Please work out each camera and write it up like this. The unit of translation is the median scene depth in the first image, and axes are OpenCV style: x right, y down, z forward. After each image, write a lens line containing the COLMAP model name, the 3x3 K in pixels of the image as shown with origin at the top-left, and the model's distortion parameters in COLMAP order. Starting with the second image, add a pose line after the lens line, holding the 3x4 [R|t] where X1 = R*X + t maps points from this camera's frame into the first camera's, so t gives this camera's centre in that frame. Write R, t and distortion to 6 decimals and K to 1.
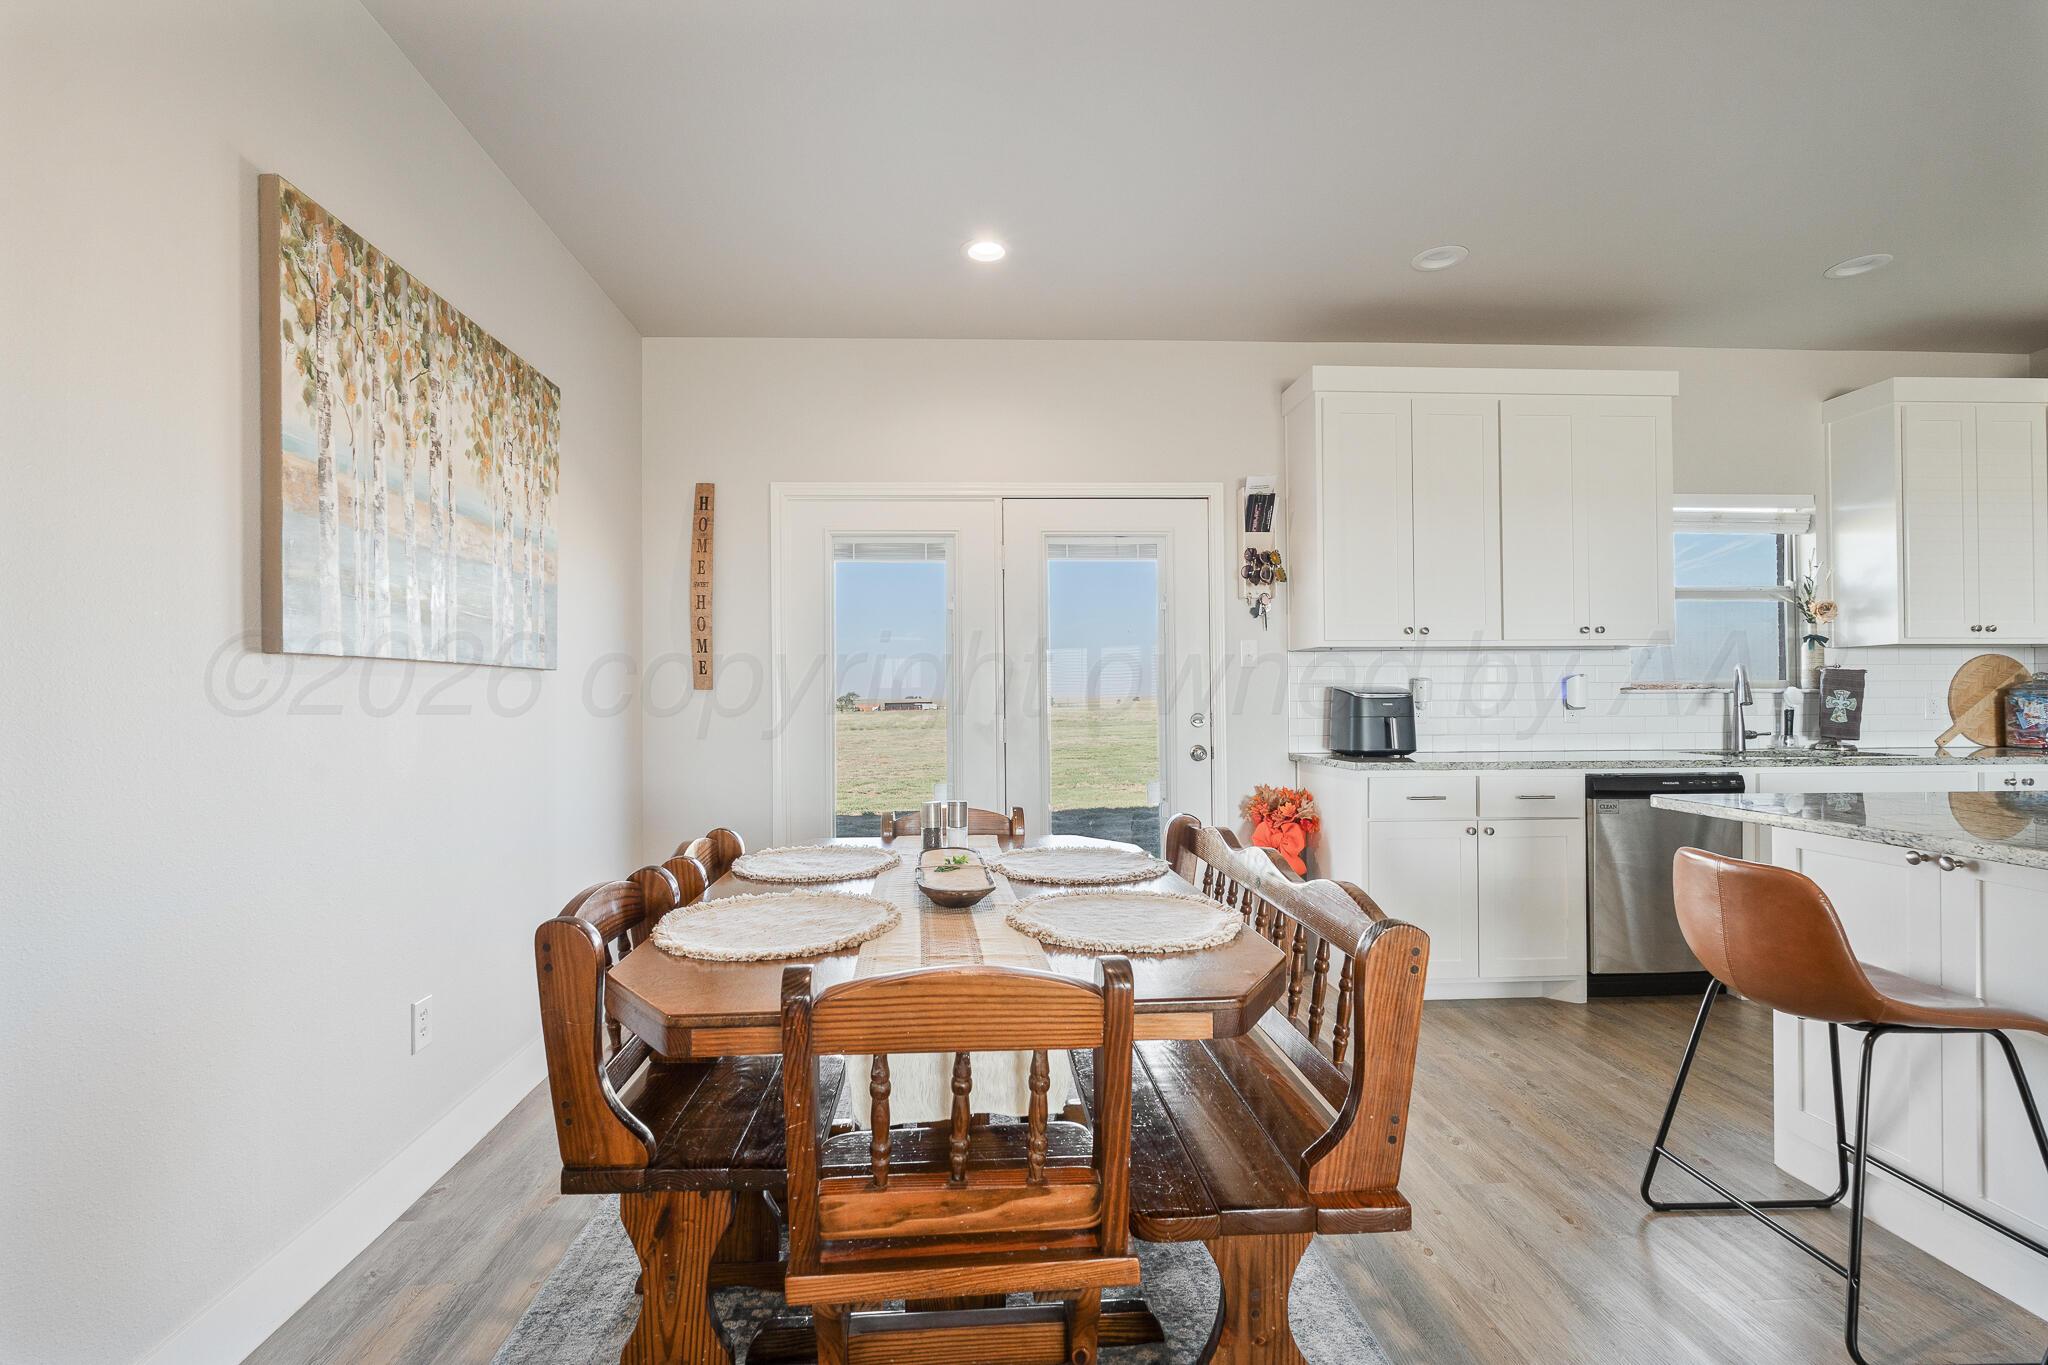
lens RADIAL K [[903.2, 0, 993.8], [0, 903.2, 694.2], [0, 0, 1]] dist [-0.005462, 0.001029]
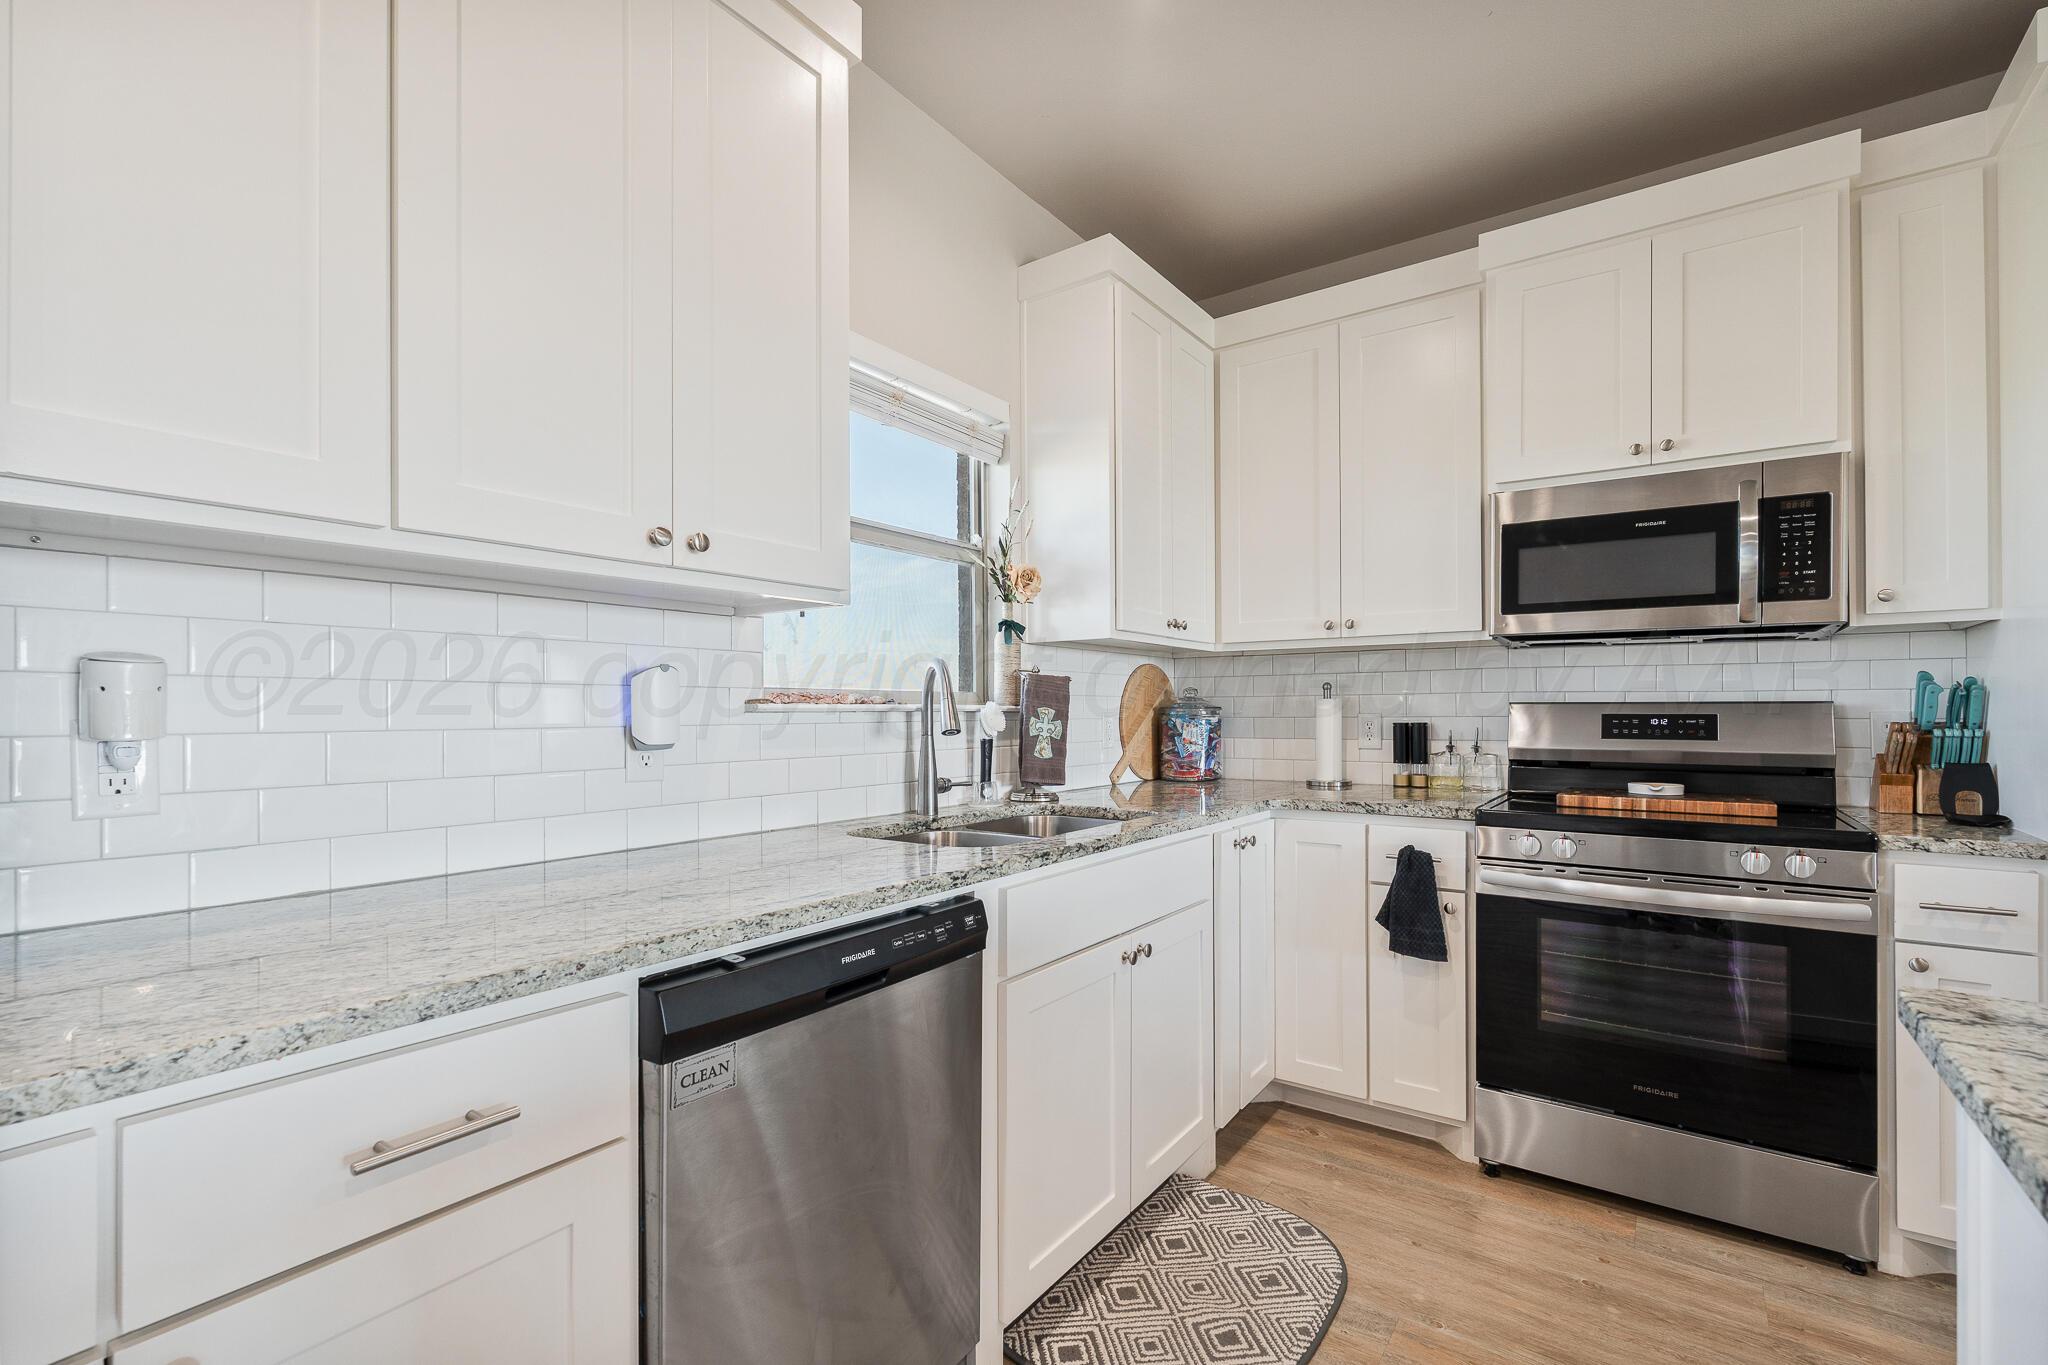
lens RADIAL K [[903.2, 0, 1032.4], [0, 903.2, 706.4], [0, 0, 1]] dist [-0.005462, 0.001029]
pose [[0.613127, 0.007725, 0.789947, 0.433800], [-0.006613, 0.999967, -0.004645, -0.002464], [-0.789957, -0.002376, 0.613158, 0.618885]]
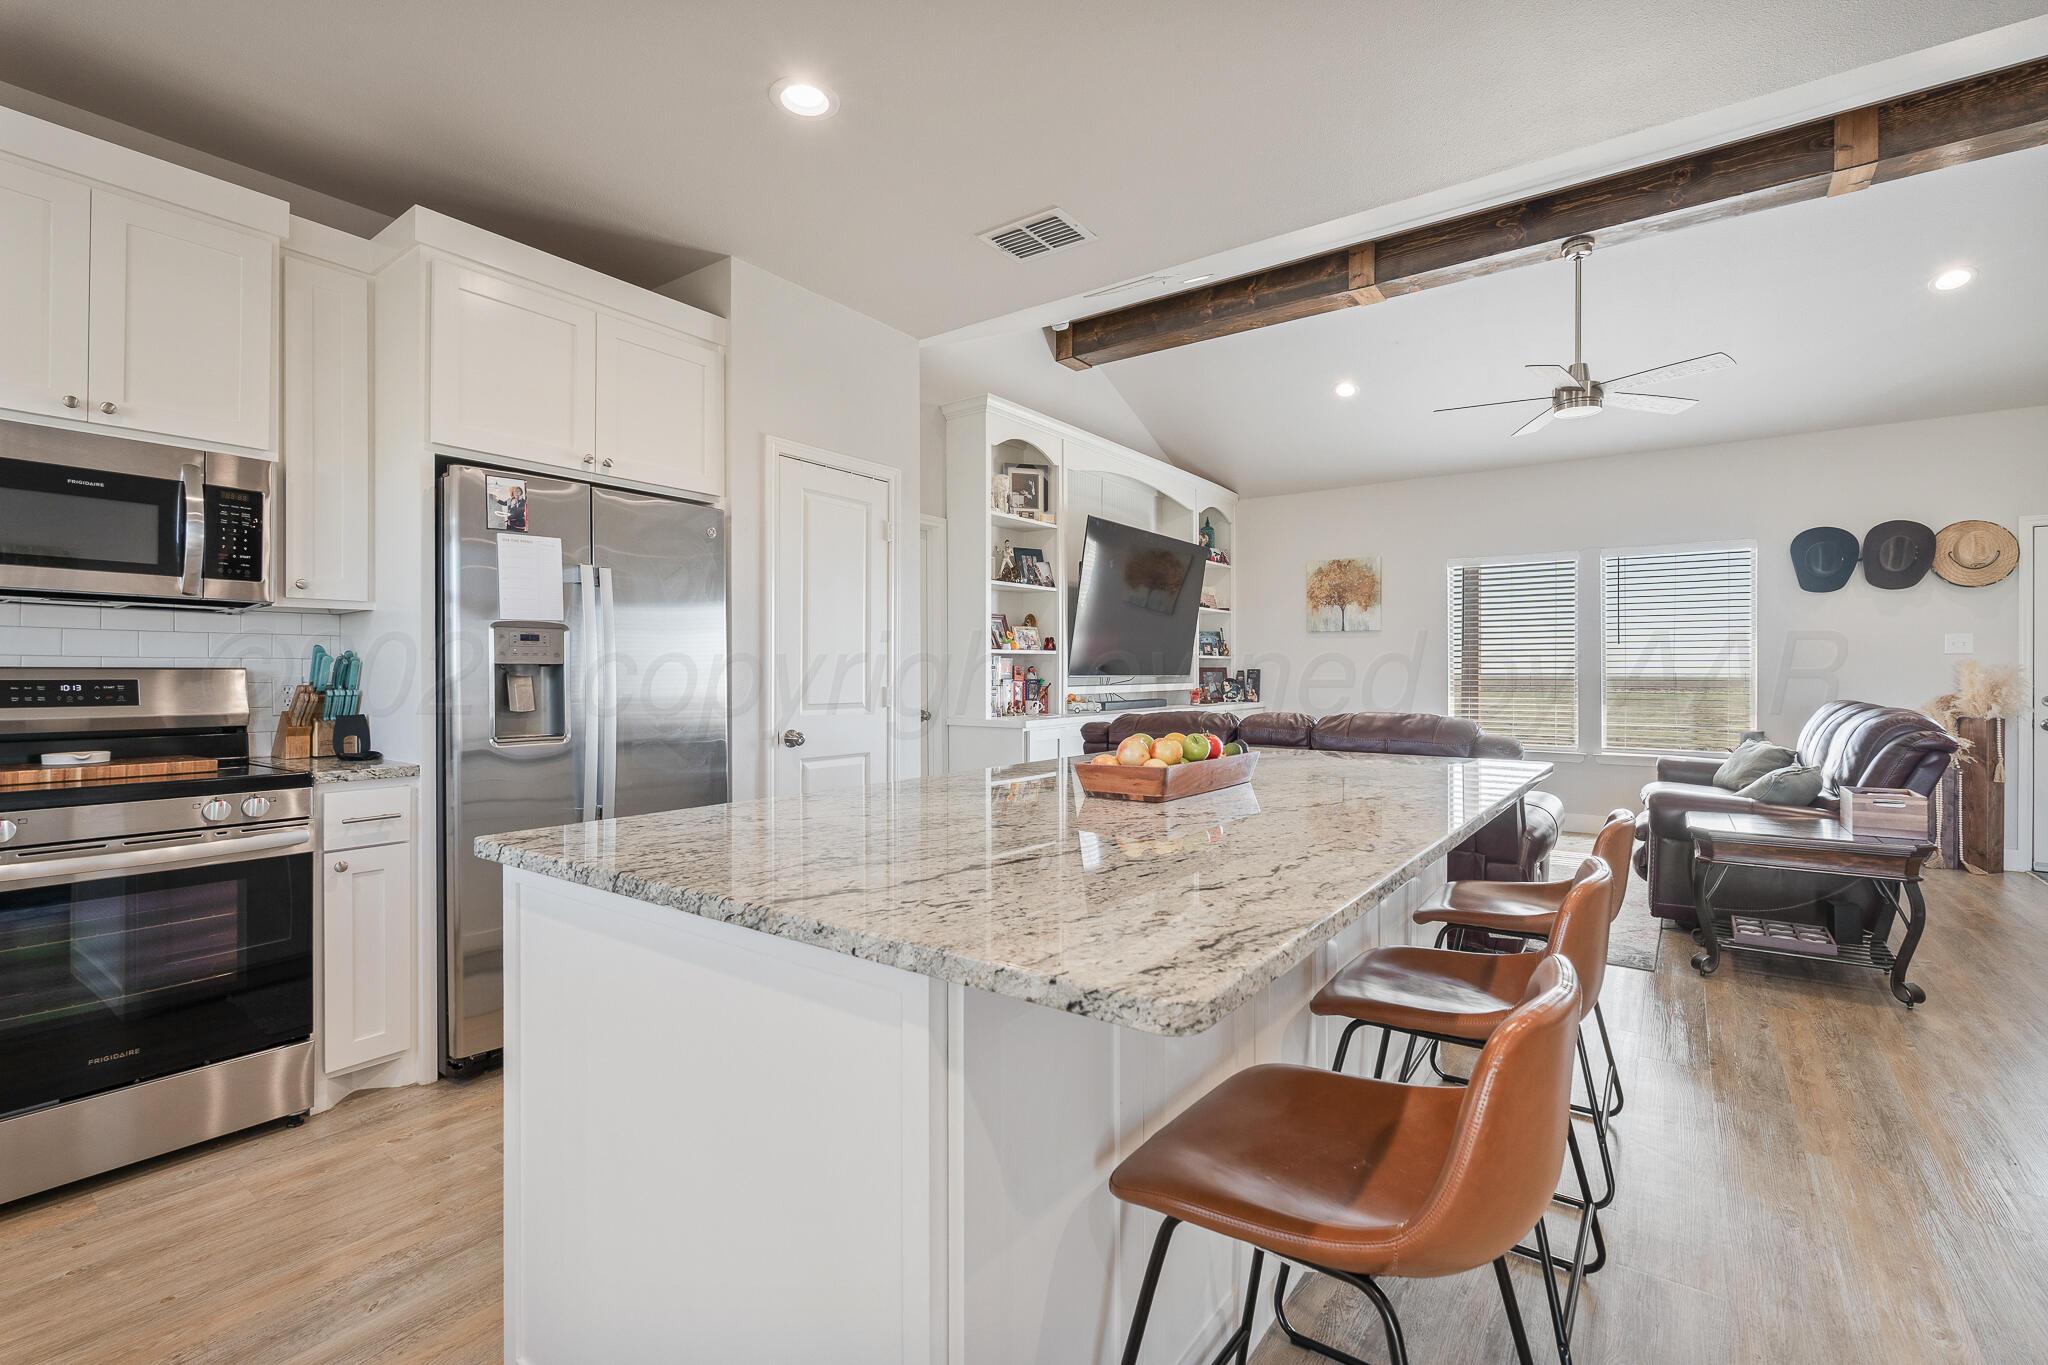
lens RADIAL K [[903.2, 0, 1020.6], [0, 903.2, 670.9], [0, 0, 1]] dist [-0.005462, 0.001029]
pose [[-0.780171, 0.008871, 0.625503, 0.330664], [0.002251, 0.999933, -0.011374, -0.000674], [-0.625562, -0.007466, -0.780139, 0.732907]]
